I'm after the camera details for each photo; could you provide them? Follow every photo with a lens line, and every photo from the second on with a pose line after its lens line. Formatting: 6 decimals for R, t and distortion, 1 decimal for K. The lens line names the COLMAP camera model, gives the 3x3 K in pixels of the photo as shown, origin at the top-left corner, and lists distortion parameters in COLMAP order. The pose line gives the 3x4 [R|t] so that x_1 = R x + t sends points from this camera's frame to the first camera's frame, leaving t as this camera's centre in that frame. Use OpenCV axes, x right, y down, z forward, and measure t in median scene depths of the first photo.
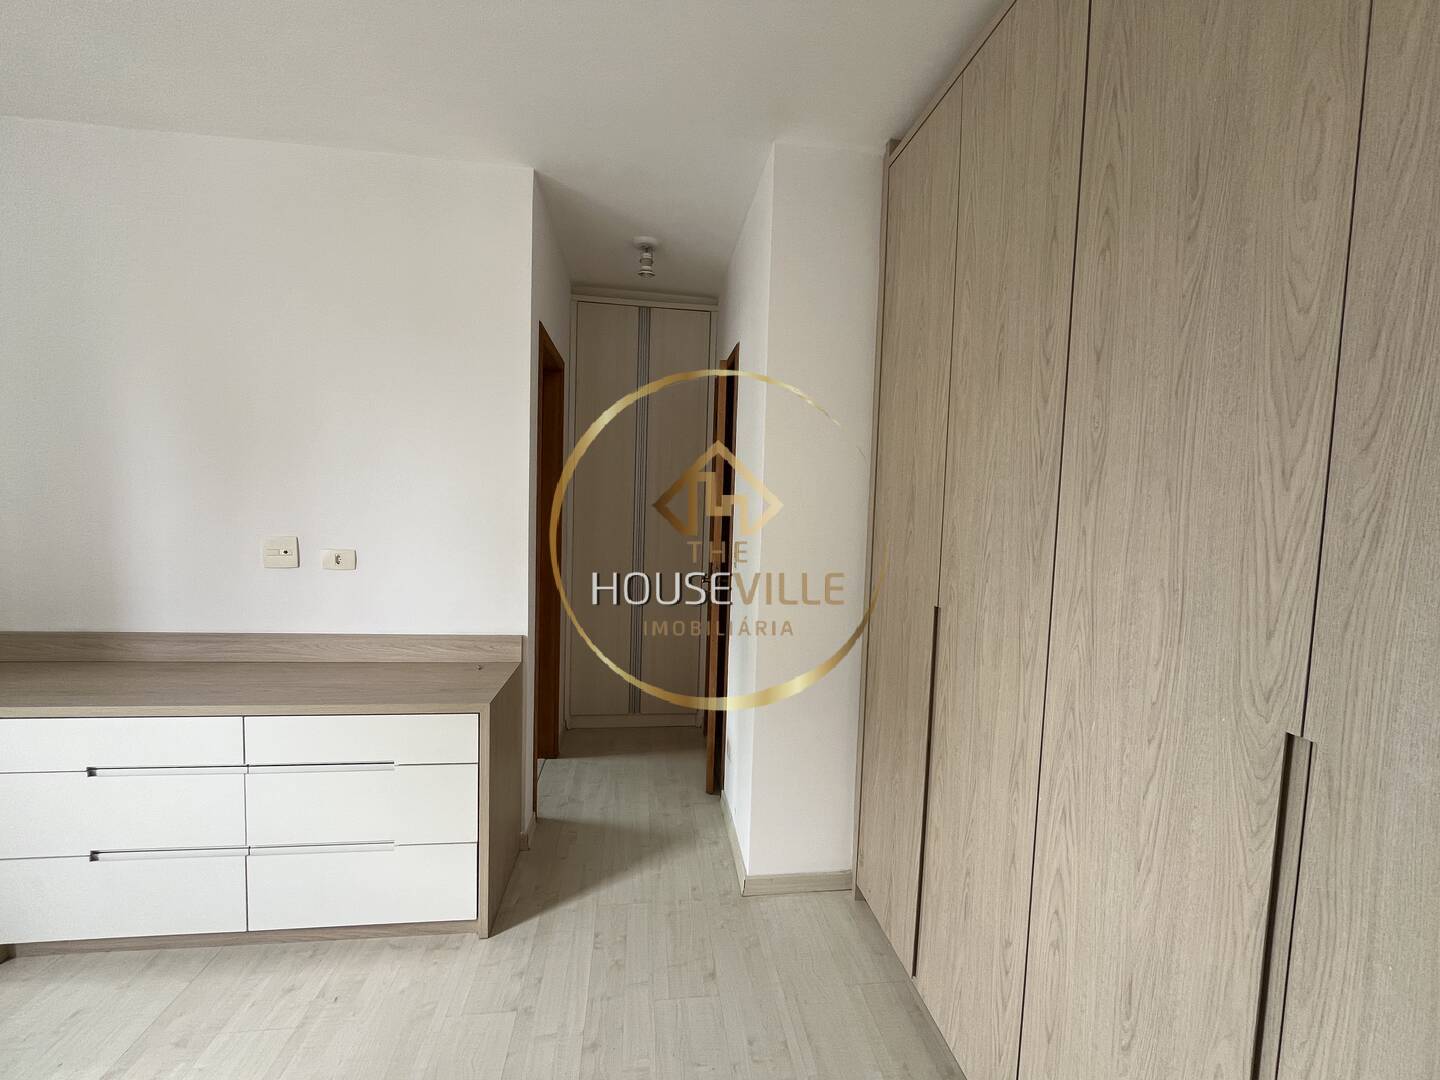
lens RADIAL K [[584.9, 0, 720.0], [0, 584.9, 540.0], [0, 0, 1]] dist [-0.003122, 0.000121]
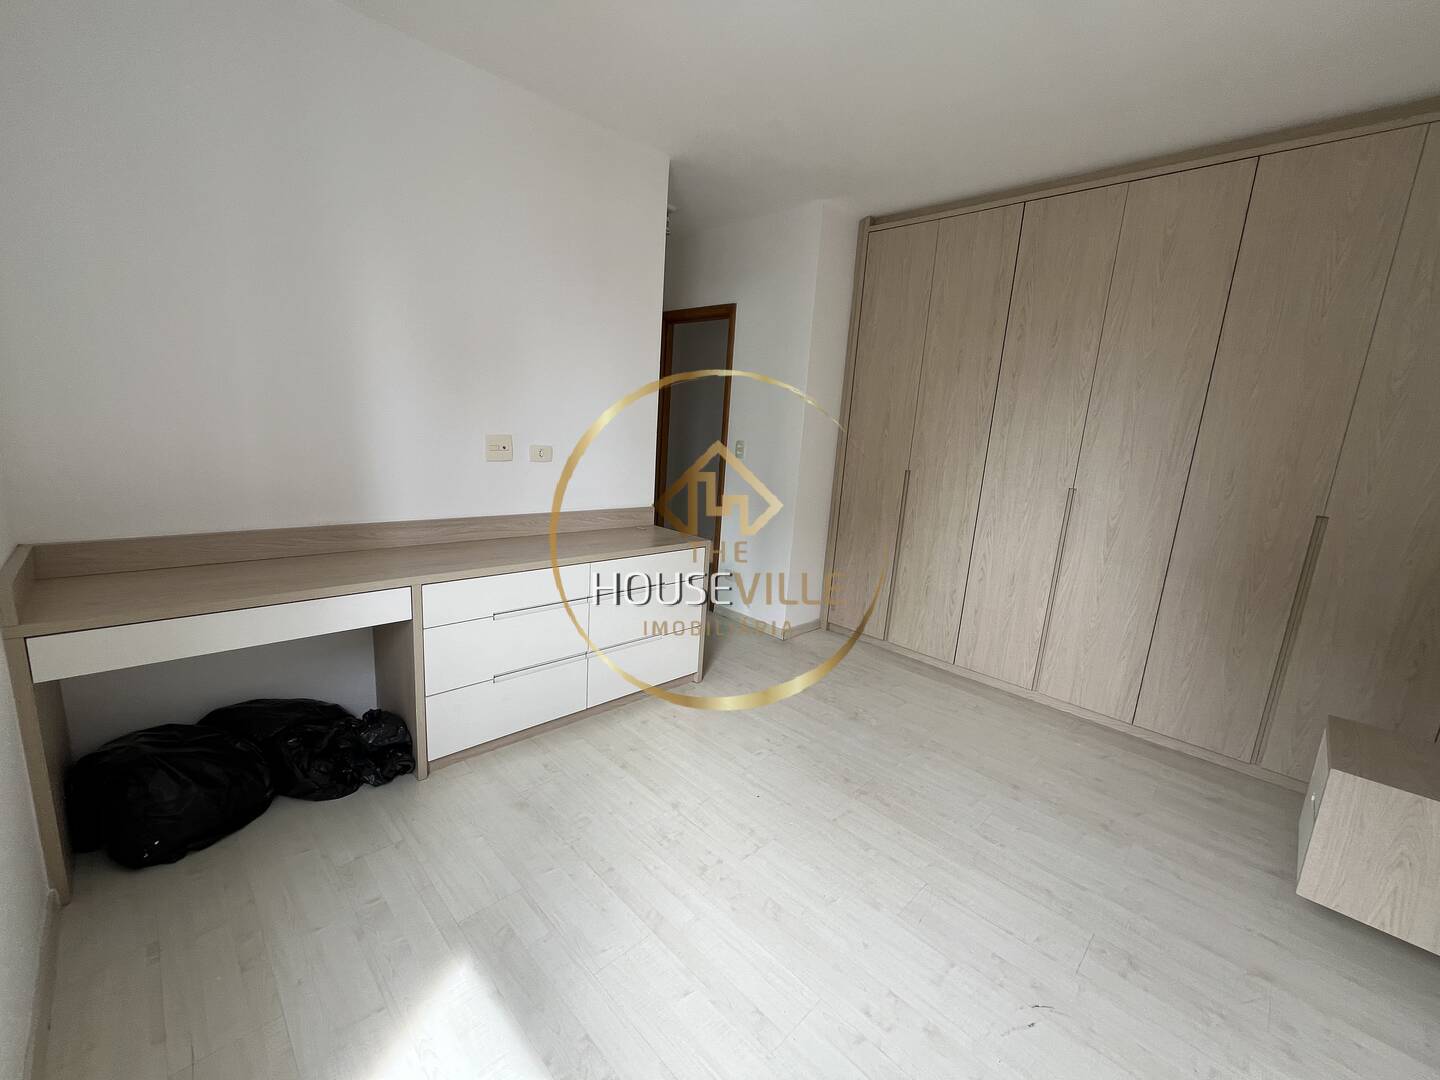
lens RADIAL K [[584.9, 0, 720.0], [0, 584.9, 540.0], [0, 0, 1]] dist [-0.003122, 0.000121]
pose [[0.795408, -0.100444, 0.597694, -1.488900], [-0.003624, 0.985366, 0.170415, 0.002038], [-0.606064, -0.137715, 0.783403, -0.324753]]
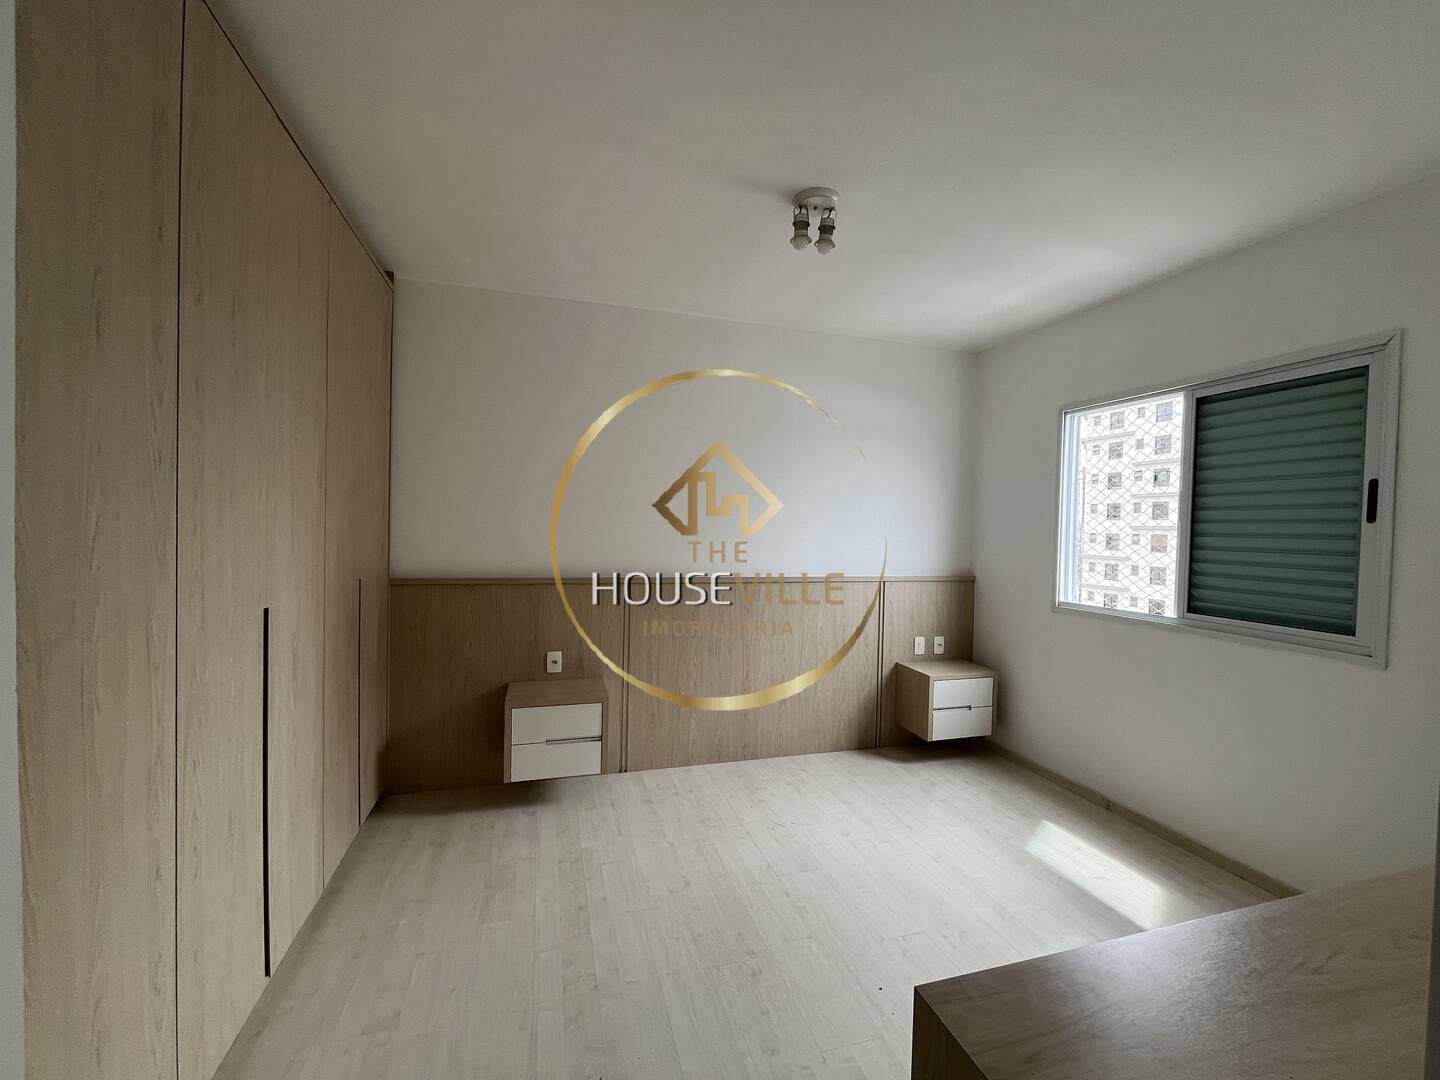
lens RADIAL K [[582.7, 0, 720.0], [0, 582.7, 540.0], [0, 0, 1]] dist [-0.004854, -0.000116]
pose [[-0.986744, -0.052882, -0.153424, -0.179012], [-0.066910, 0.993892, 0.087755, -0.112451], [0.147846, 0.096857, -0.984256, 1.526650]]
